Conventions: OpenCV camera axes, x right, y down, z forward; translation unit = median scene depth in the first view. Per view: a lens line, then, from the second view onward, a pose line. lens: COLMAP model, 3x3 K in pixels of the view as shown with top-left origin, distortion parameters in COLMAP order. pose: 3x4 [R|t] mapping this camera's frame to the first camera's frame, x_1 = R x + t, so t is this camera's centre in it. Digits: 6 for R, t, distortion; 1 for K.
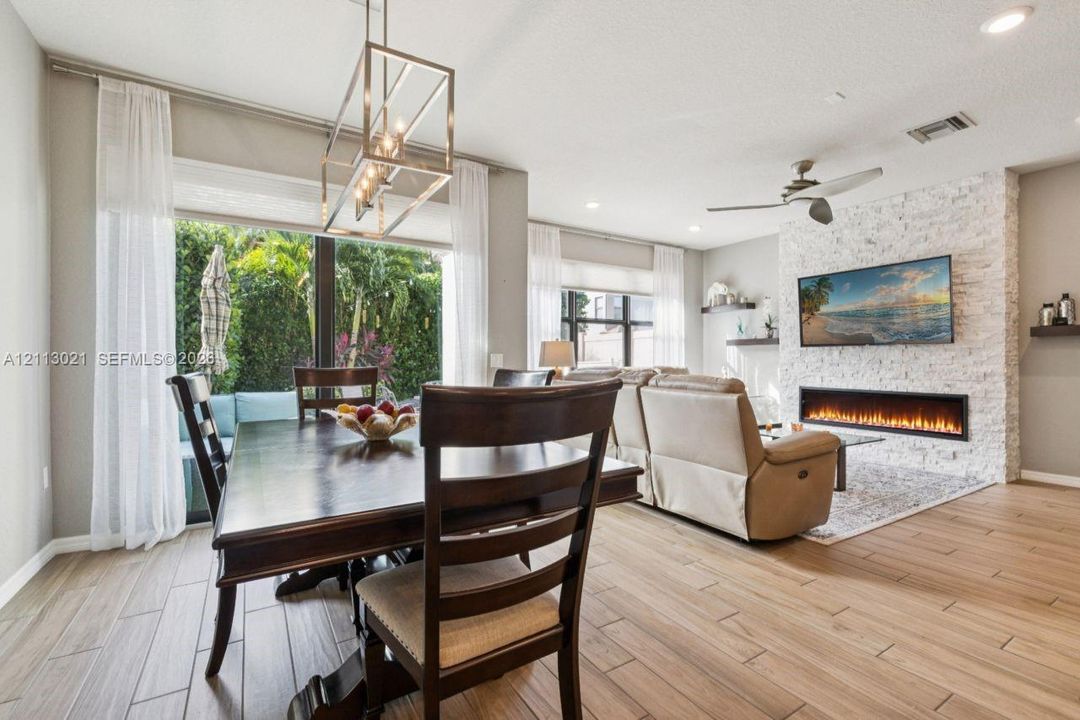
lens RADIAL K [[468.7, 0, 540.0], [0, 468.7, 356.0], [0, 0, 1]] dist [0.000962, 0.000077]
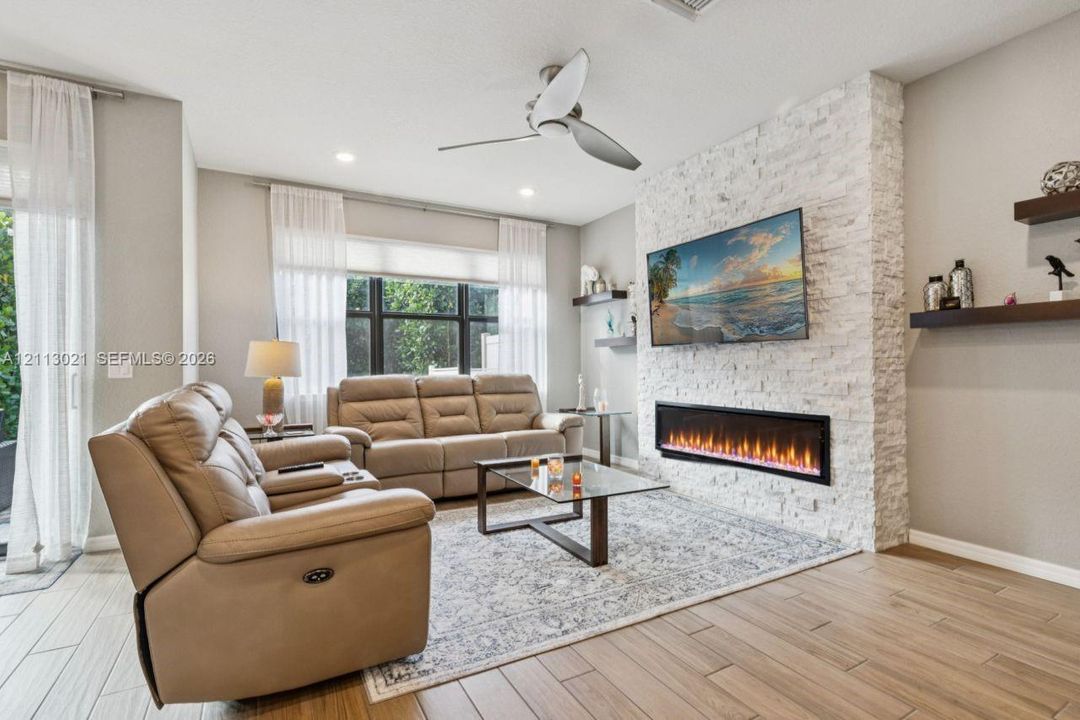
lens RADIAL K [[501.0, 0, 540.0], [0, 501.0, 360.0], [0, 0, 1]] dist [0.001544, 0.000422]
pose [[0.999008, -0.005853, -0.044153, 0.534481], [0.005730, 0.999979, -0.002910, 0.002425], [0.044169, 0.002654, 0.999021, 0.267759]]
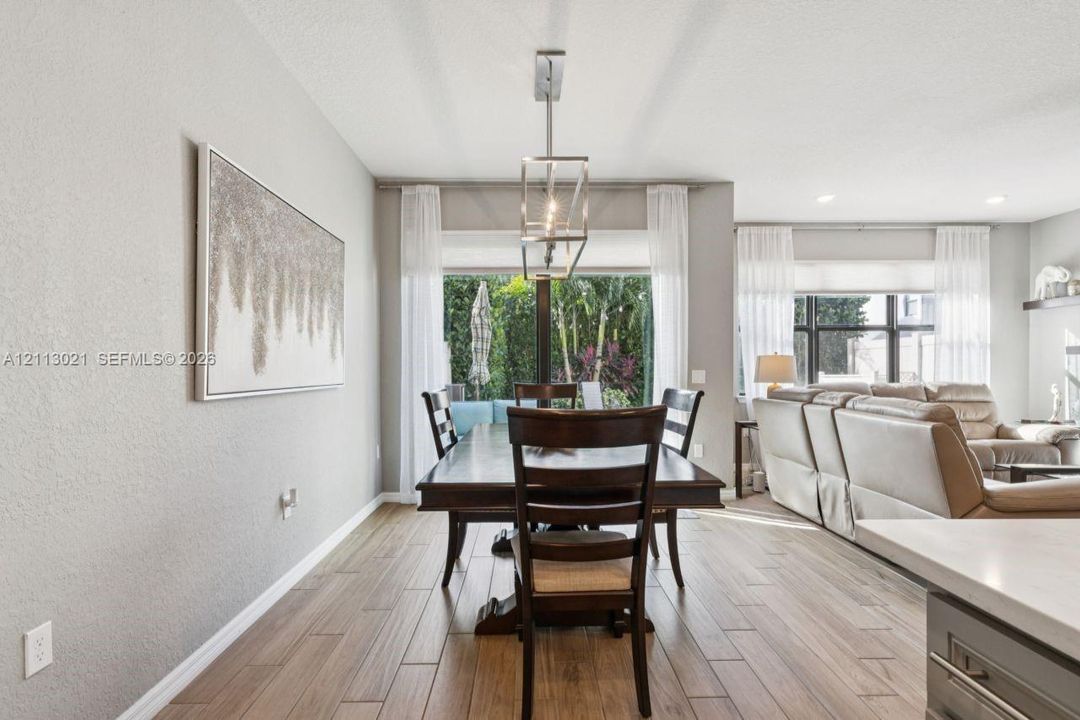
lens RADIAL K [[500.0, 0, 537.4], [0, 500.0, 367.7], [0, 0, 1]] dist [0.000582, 0.000200]
pose [[0.859553, -0.001803, -0.511044, 0.150391], [0.005755, 0.999965, 0.006151, -0.017003], [0.511015, -0.008228, 0.859533, -0.093826]]
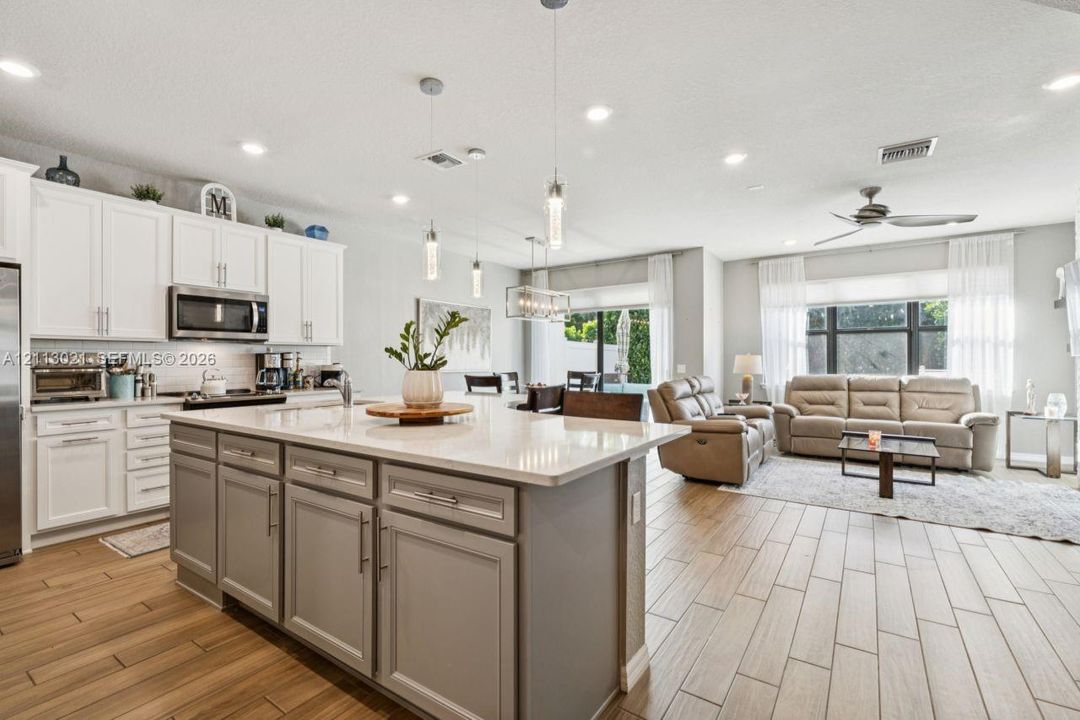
lens RADIAL K [[479.8, 0, 537.2], [0, 479.8, 358.8], [0, 0, 1]] dist [-0.001911, -0.000502]
pose [[0.400310, -0.001653, -0.916378, 1.178831], [0.007861, 0.999968, 0.001630, -0.029152], [0.916346, -0.007856, 0.400310, -0.126884]]
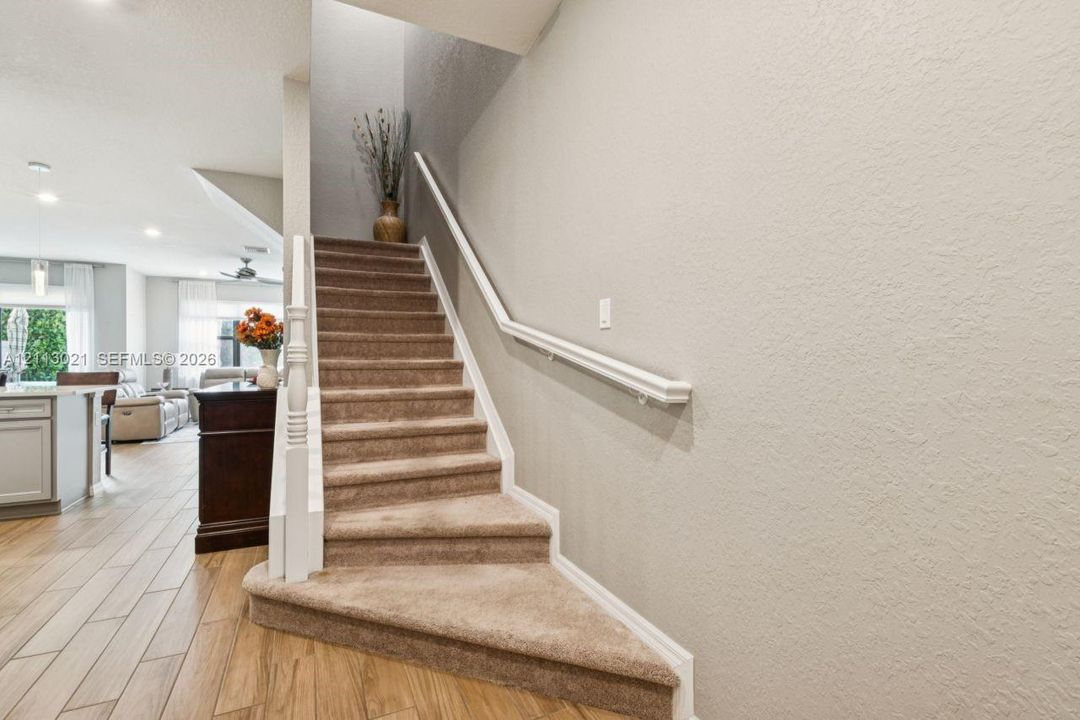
lens RADIAL K [[479.8, 0, 537.2], [0, 479.8, 358.8], [0, 0, 1]] dist [-0.001911, -0.000502]
pose [[0.994245, -0.001618, -0.107120, 1.797219], [0.002387, 0.999972, 0.007057, -0.020449], [0.107106, -0.007272, 0.994221, -0.728567]]
